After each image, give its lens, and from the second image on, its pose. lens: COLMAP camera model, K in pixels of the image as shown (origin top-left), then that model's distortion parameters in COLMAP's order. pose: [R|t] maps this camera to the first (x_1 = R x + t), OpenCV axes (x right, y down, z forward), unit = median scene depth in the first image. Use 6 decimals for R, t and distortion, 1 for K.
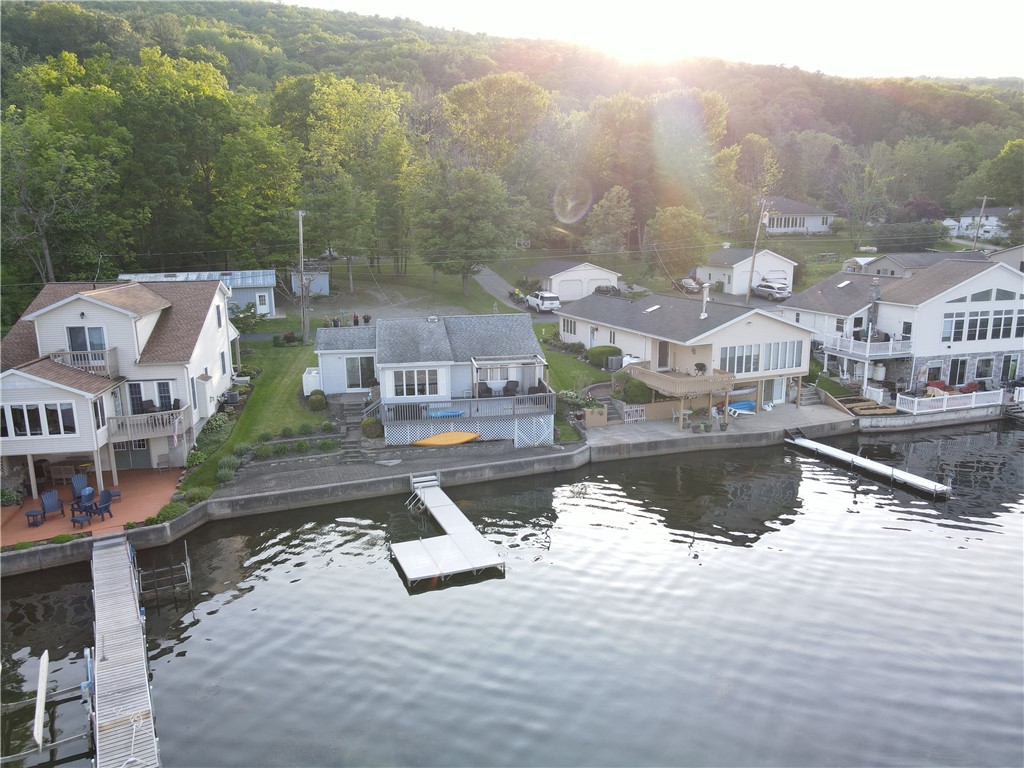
lens RADIAL K [[730.8, 0, 512.0], [0, 730.8, 384.0], [0, 0, 1]] dist [0.001080, 0.000512]
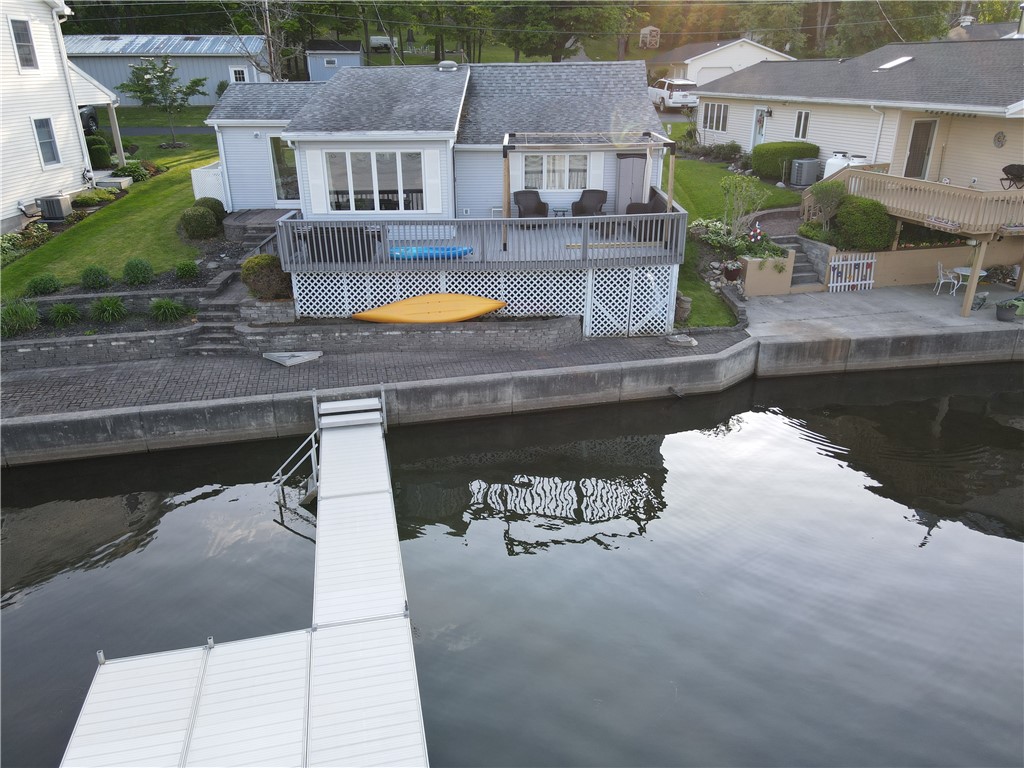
lens RADIAL K [[730.8, 0, 512.0], [0, 730.8, 384.0], [0, 0, 1]] dist [0.001080, 0.000512]
pose [[0.986919, 0.064578, -0.147716, 0.027353], [-0.034879, 0.980096, 0.195438, 0.029329], [0.157396, -0.187729, 0.969528, 0.537463]]
